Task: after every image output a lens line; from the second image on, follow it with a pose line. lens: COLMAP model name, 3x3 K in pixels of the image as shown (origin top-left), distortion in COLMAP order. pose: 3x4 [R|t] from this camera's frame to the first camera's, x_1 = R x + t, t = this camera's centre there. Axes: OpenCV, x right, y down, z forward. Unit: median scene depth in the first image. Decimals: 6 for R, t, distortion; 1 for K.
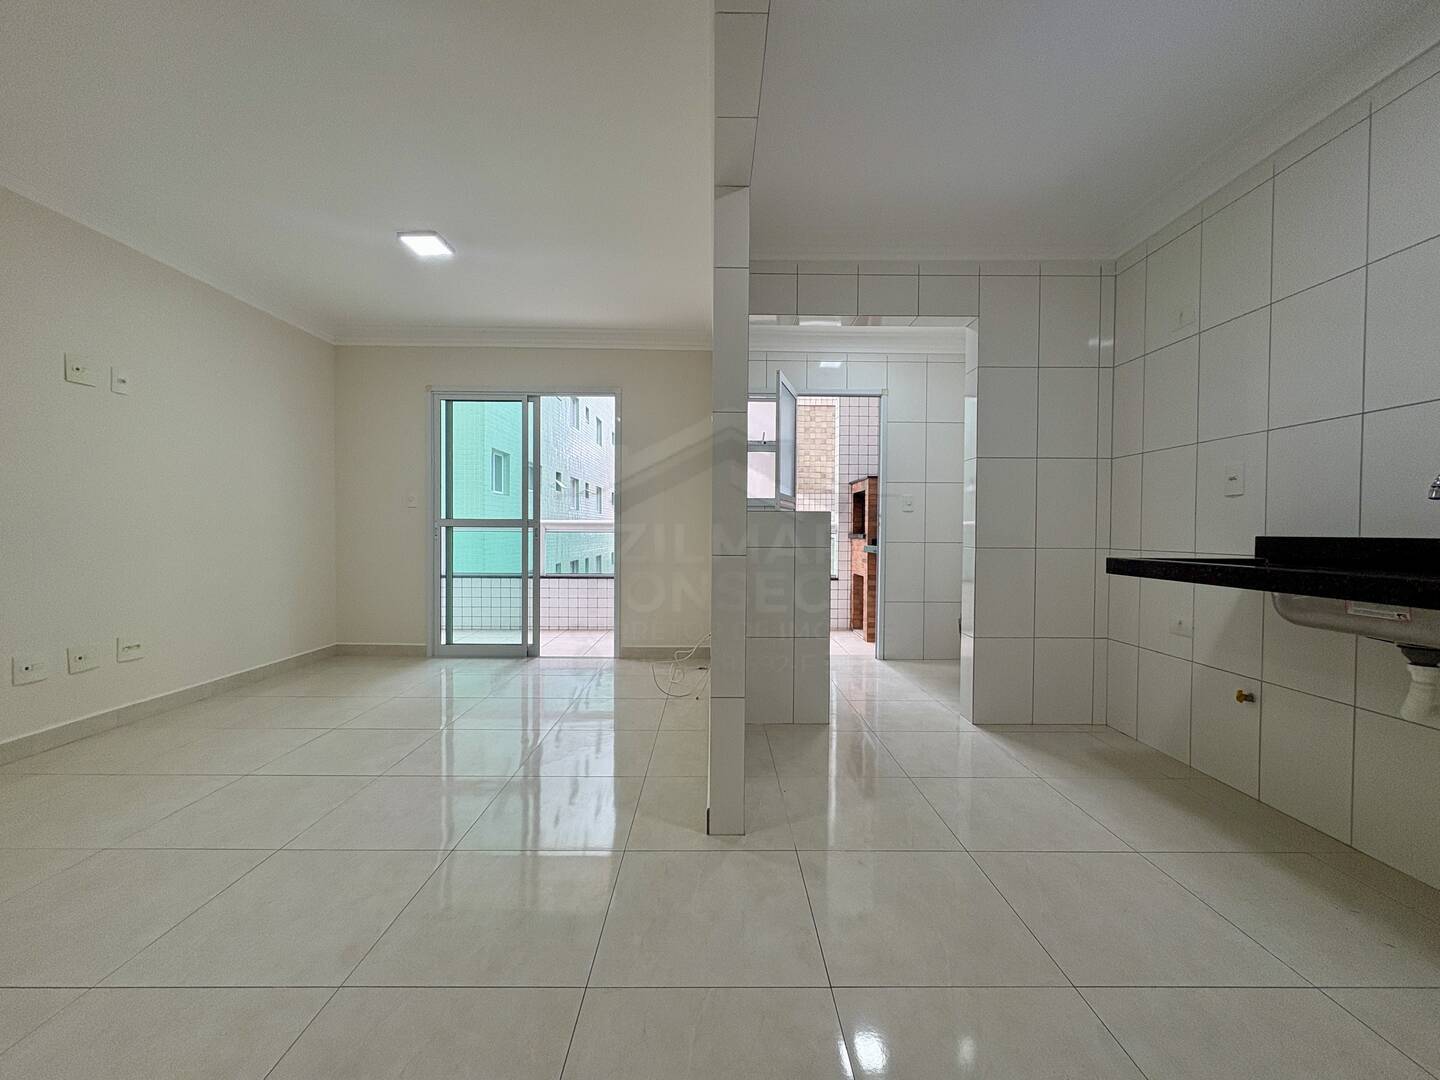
lens RADIAL K [[582.7, 0, 720.8], [0, 582.7, 543.4], [0, 0, 1]] dist [0.004168, -0.000116]
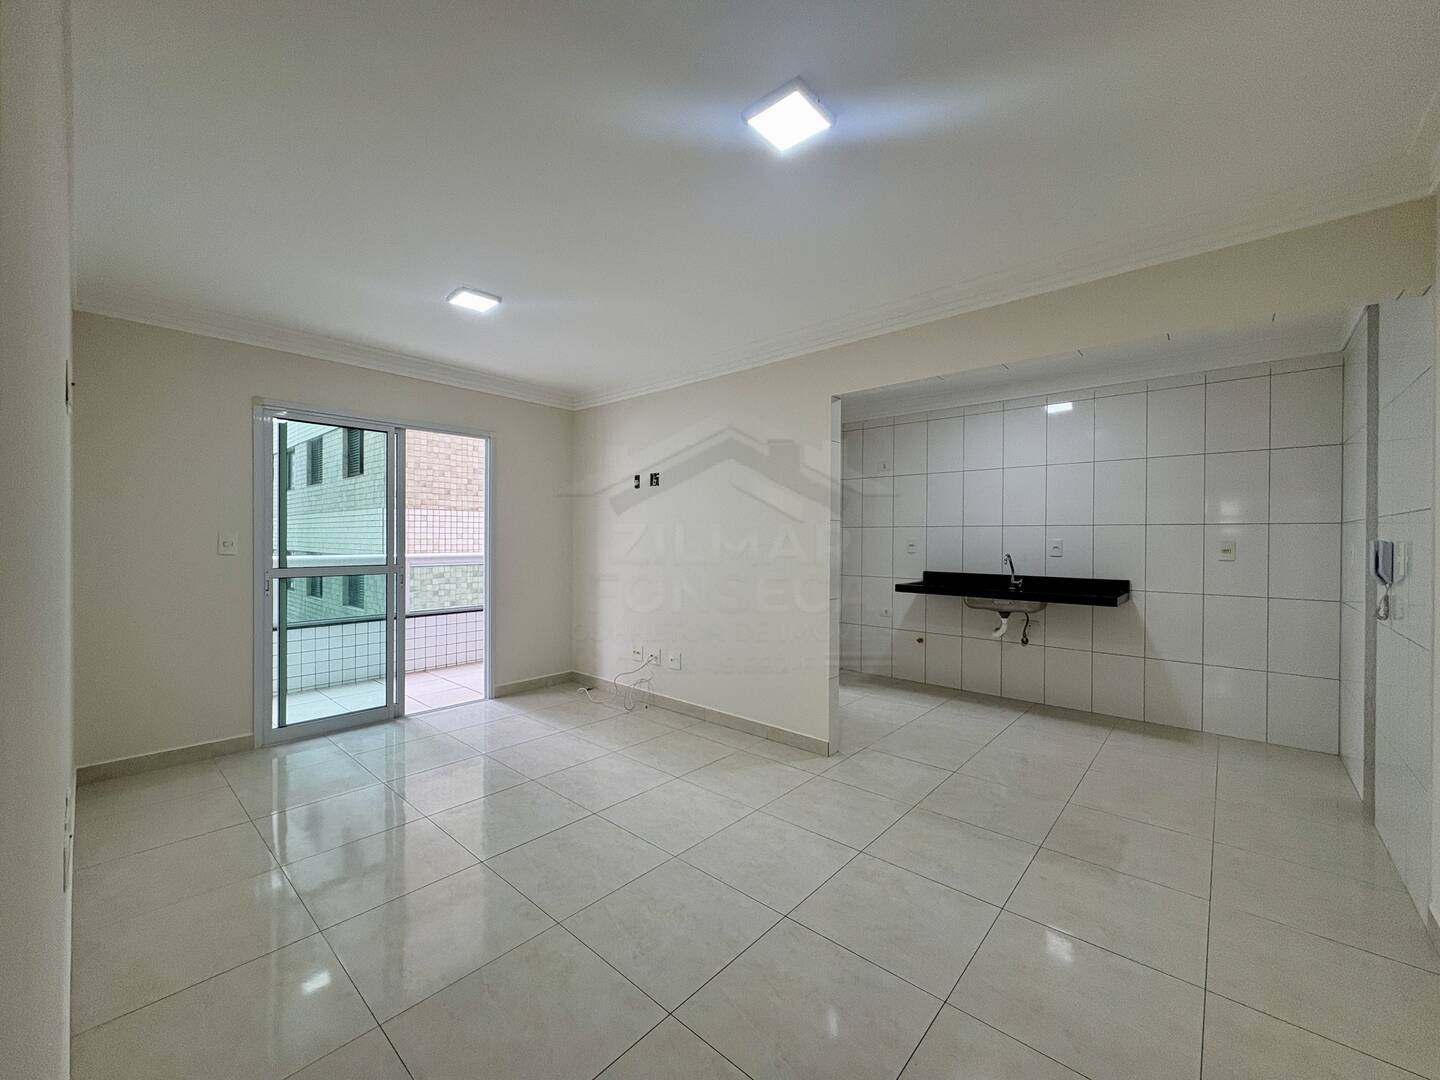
lens RADIAL K [[582.7, 0, 720.8], [0, 582.7, 543.4], [0, 0, 1]] dist [0.004168, -0.000116]
pose [[0.679831, -0.019226, 0.733117, -0.644689], [0.024280, 0.999698, 0.003702, -0.064159], [-0.732967, 0.015283, 0.680092, 0.020410]]
